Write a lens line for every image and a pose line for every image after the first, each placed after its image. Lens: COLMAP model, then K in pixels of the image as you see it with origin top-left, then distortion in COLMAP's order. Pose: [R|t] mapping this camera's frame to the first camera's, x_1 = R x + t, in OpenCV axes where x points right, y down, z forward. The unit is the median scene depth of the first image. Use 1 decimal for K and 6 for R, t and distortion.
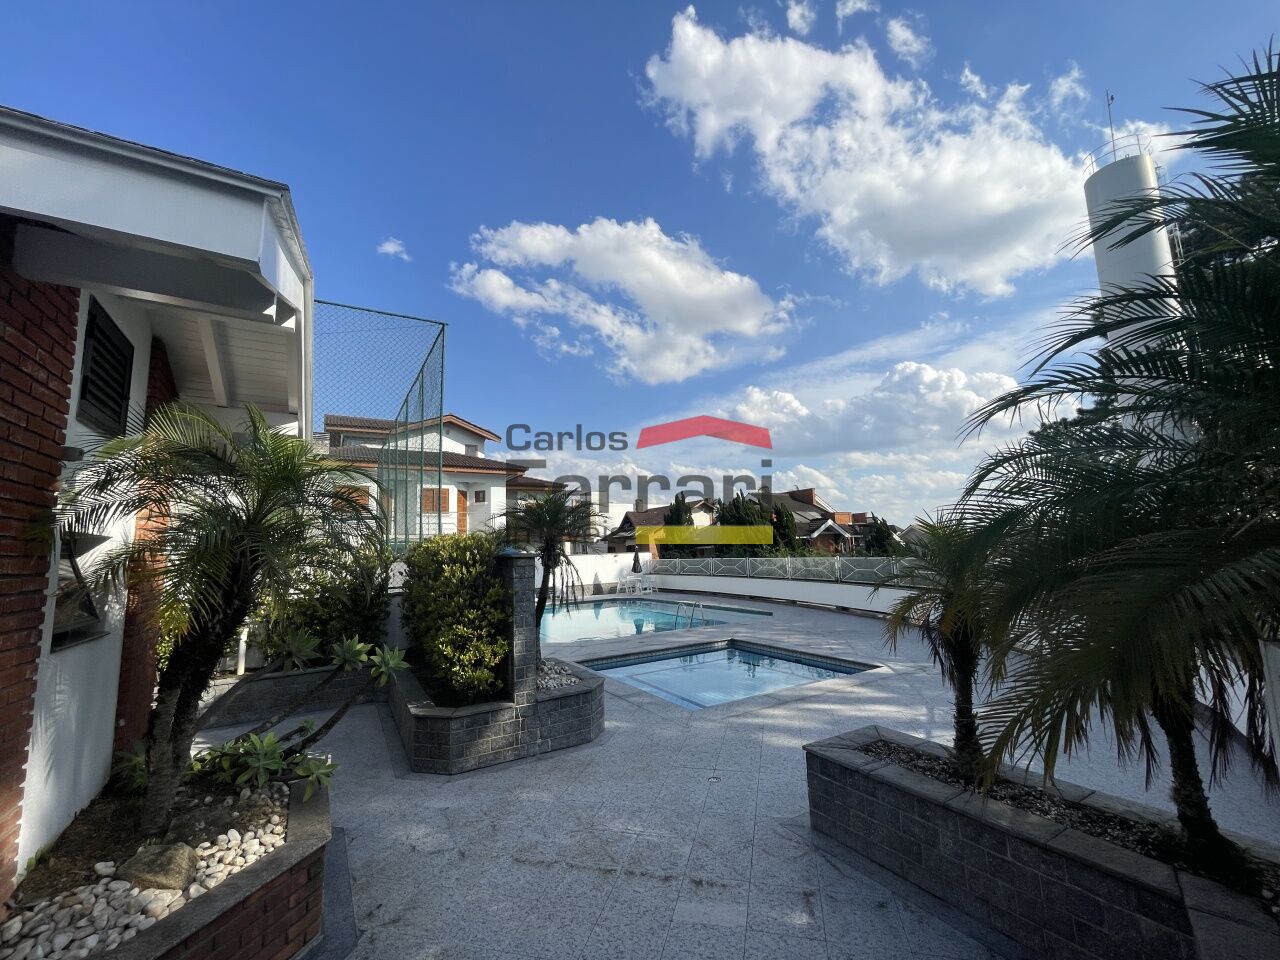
lens RADIAL K [[514.0, 0, 640.0], [0, 514.0, 480.0], [0, 0, 1]] dist [-0.001189, -0.001984]
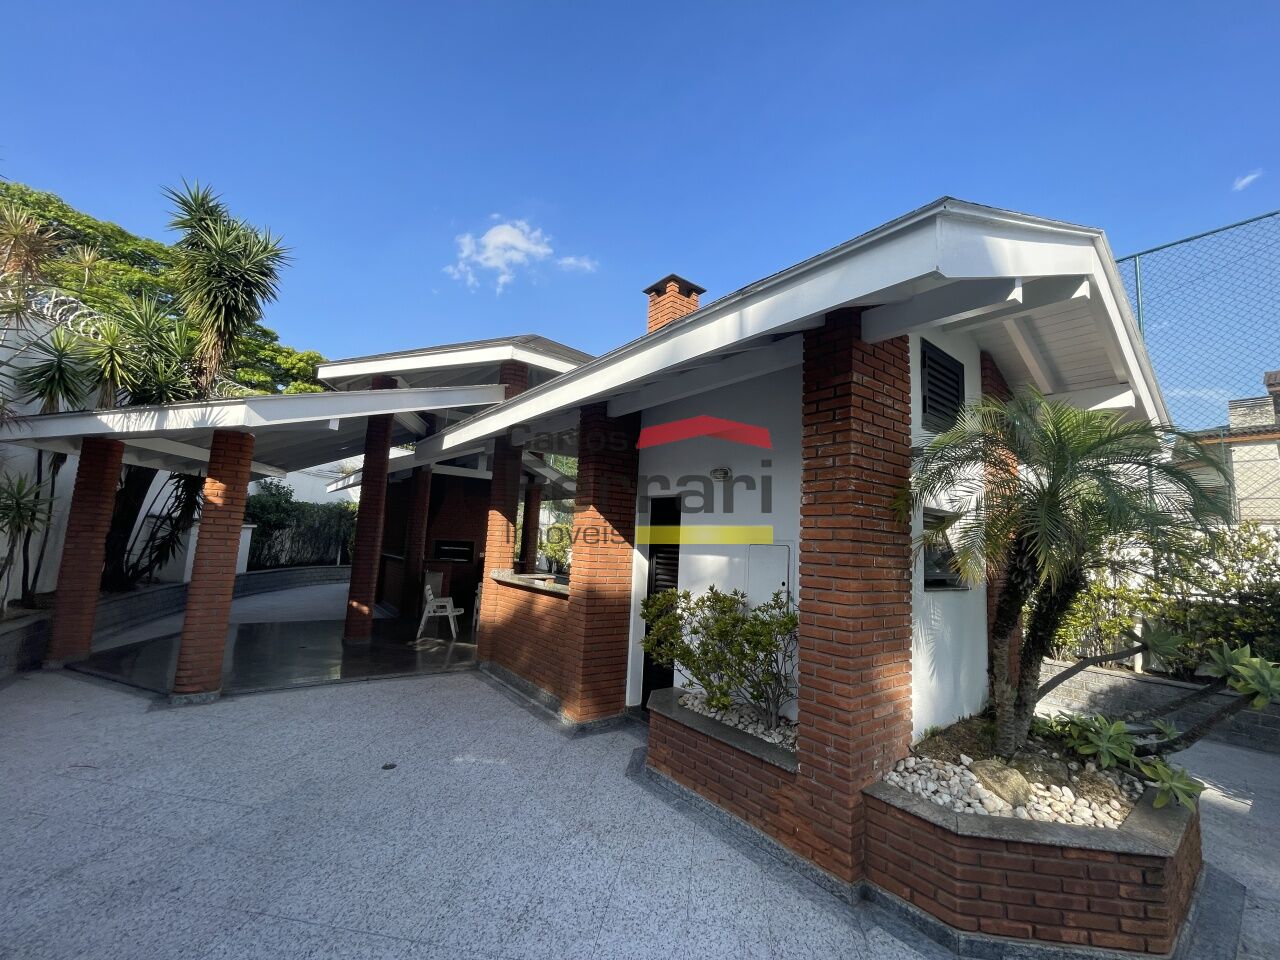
lens RADIAL K [[514.0, 0, 640.0], [0, 514.0, 480.0], [0, 0, 1]] dist [-0.001189, -0.001984]
pose [[0.105975, -0.076565, -0.991417, 0.214065], [0.081423, 0.994351, -0.068088, 0.060521], [0.991030, -0.073509, 0.111611, 0.067668]]
